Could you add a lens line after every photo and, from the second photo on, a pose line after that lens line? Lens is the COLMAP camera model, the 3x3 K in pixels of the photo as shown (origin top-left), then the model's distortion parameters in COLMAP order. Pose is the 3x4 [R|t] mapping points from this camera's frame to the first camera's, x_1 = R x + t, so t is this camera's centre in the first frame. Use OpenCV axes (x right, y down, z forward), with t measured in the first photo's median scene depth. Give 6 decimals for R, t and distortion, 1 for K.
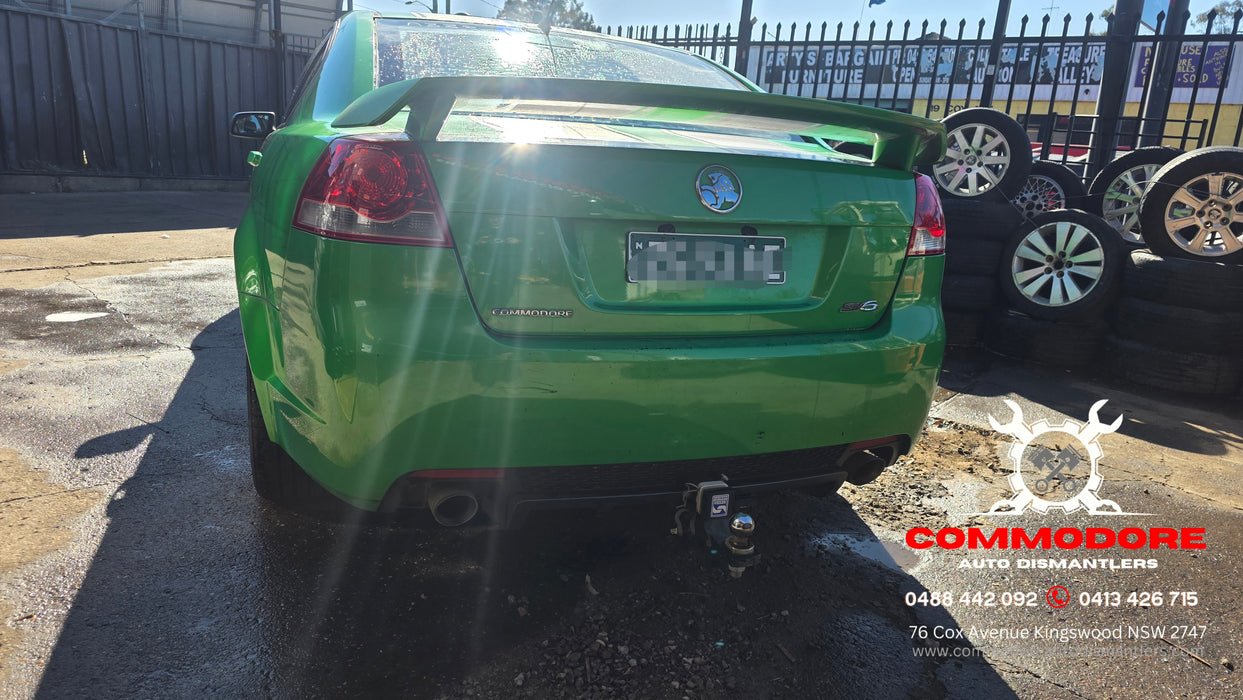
lens RADIAL K [[829.3, 0, 624.0], [0, 829.3, 342.2], [0, 0, 1]] dist [0.055215, -0.056748]
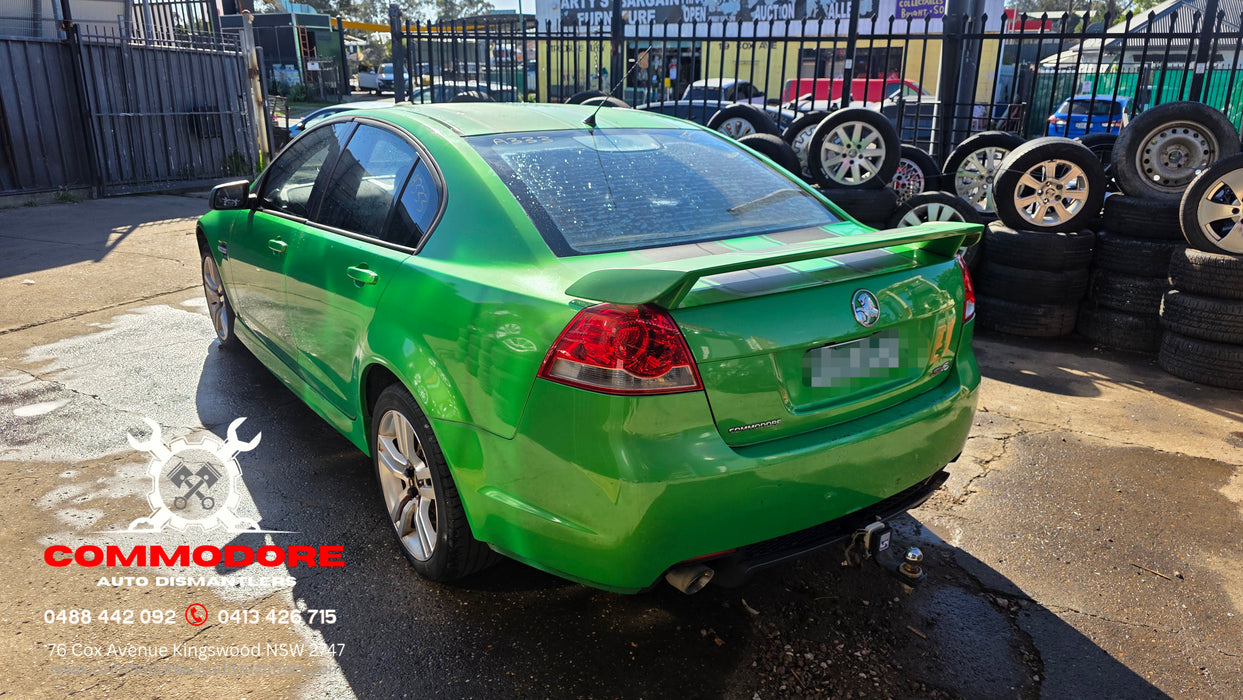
lens RADIAL K [[829.3, 0, 630.6], [0, 829.3, 338.2], [0, 0, 1]] dist [0.055215, -0.056748]
pose [[0.965515, -0.127842, 0.226800, -0.178544], [0.111947, 0.990353, 0.081666, -0.093151], [-0.235052, -0.053460, 0.970511, -0.063218]]
